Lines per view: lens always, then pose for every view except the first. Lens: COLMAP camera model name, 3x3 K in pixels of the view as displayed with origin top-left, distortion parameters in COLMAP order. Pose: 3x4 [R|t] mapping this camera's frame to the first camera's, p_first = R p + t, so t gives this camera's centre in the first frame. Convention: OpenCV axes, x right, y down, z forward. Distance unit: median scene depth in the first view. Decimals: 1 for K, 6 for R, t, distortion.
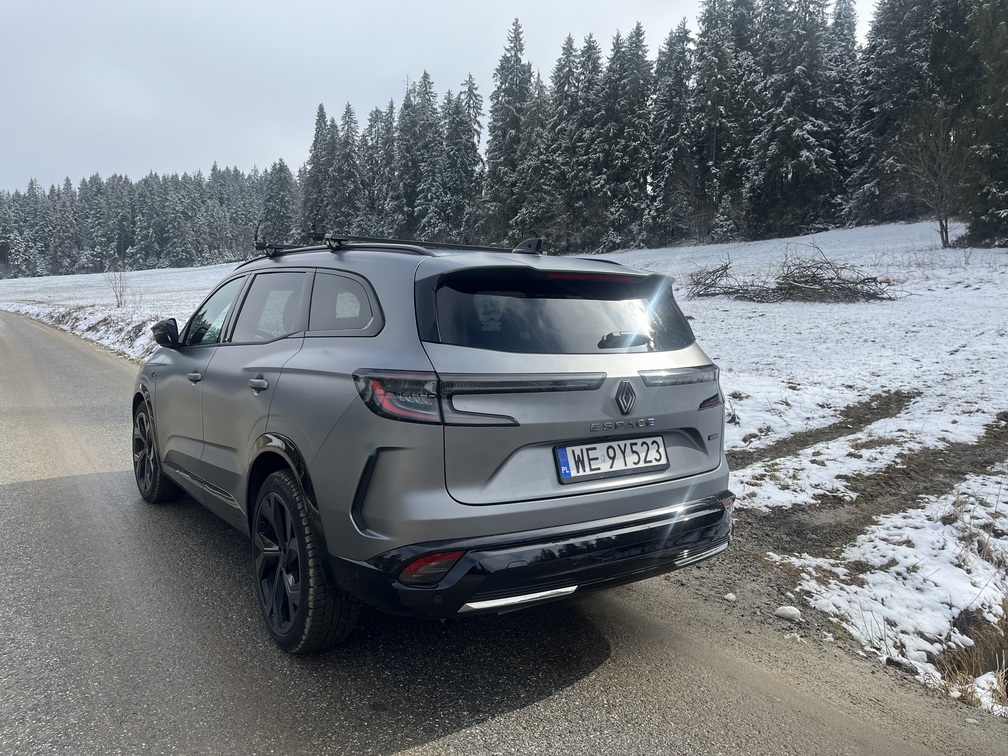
lens RADIAL K [[762.5, 0, 504.2], [0, 762.5, 381.2], [0, 0, 1]] dist [0.014410, 0.001365]
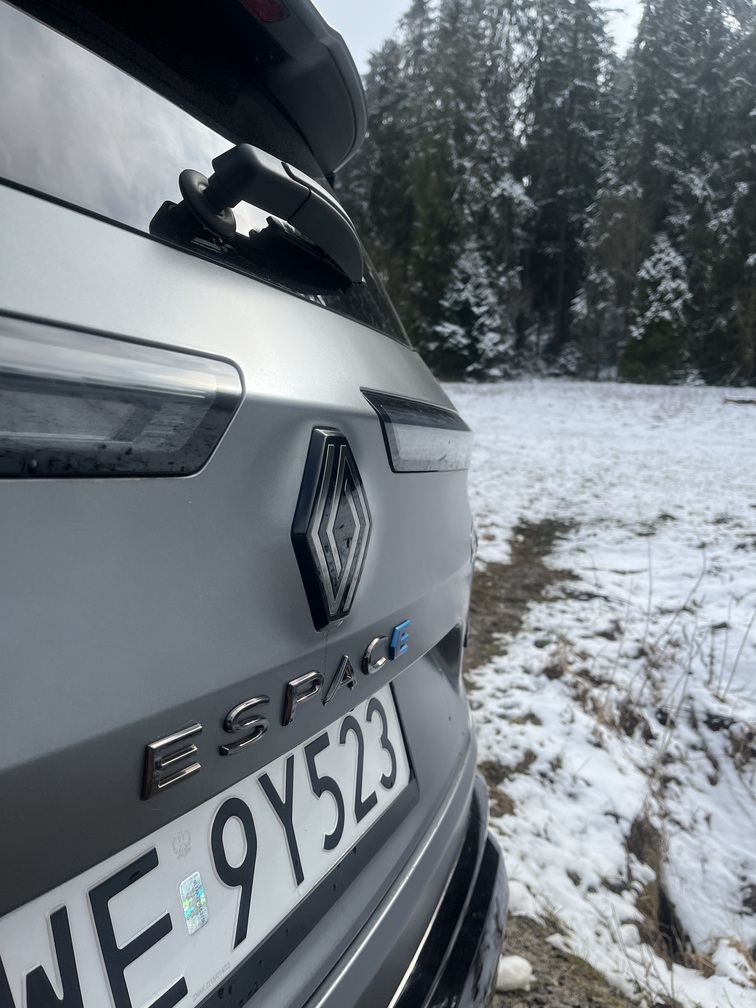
lens RADIAL K [[762.5, 0, 378.6], [0, 762.5, 506.7], [0, 0, 1]] dist [0.014410, 0.001365]
pose [[0.856757, 0.000291, 0.515720, 0.049547], [-0.009010, 0.999856, 0.014405, 0.009006], [-0.515642, -0.016989, 0.856636, 0.528780]]
